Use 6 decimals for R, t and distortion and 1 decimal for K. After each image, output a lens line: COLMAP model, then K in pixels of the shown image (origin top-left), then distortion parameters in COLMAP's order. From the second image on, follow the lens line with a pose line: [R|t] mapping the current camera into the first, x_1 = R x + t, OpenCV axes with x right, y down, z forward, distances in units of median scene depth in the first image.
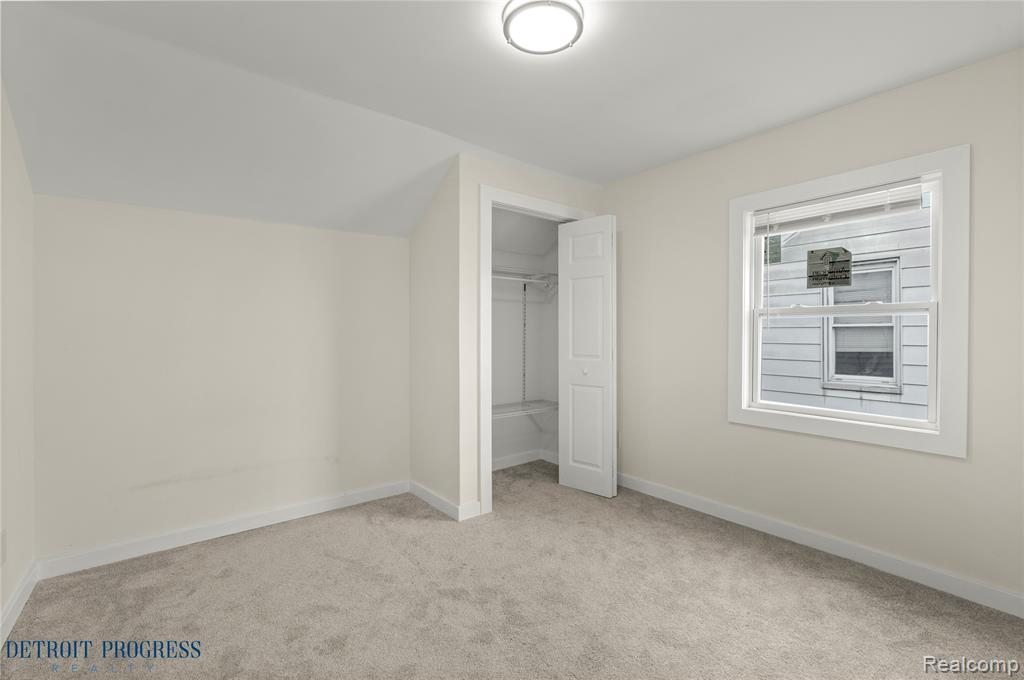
lens RADIAL K [[459.1, 0, 513.0], [0, 459.1, 332.9], [0, 0, 1]] dist [0.002140, 0.000473]
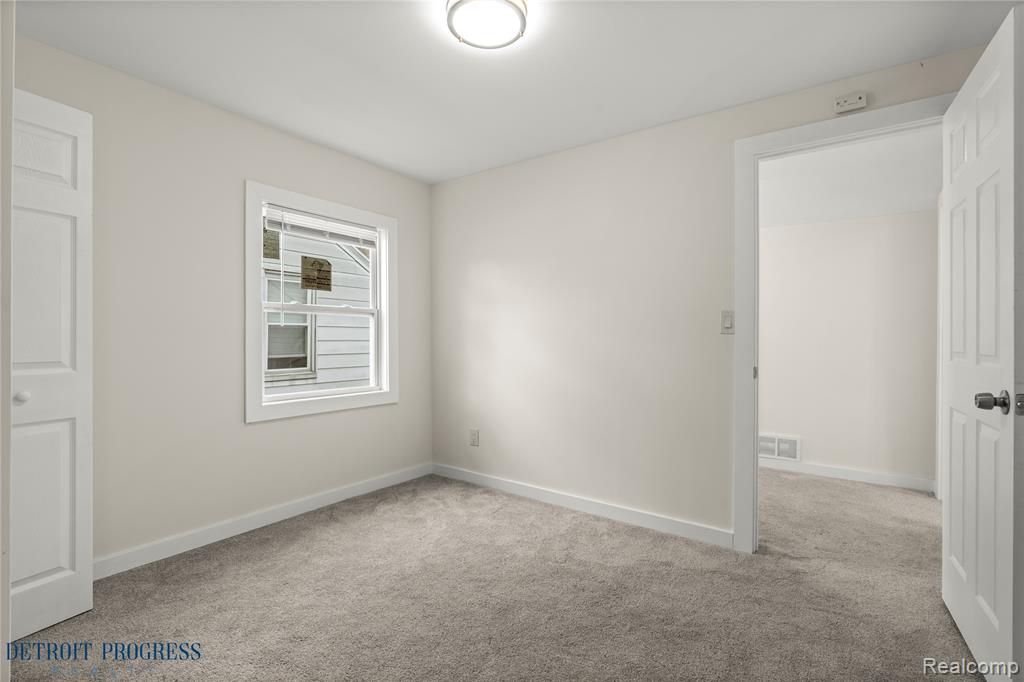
lens RADIAL K [[459.1, 0, 513.0], [0, 459.1, 333.9], [0, 0, 1]] dist [0.002140, 0.000473]
pose [[-0.276352, 0.006604, 0.961034, -0.618393], [-0.004871, 0.999954, -0.008272, 0.023935], [-0.961044, -0.006967, -0.276308, 0.833528]]
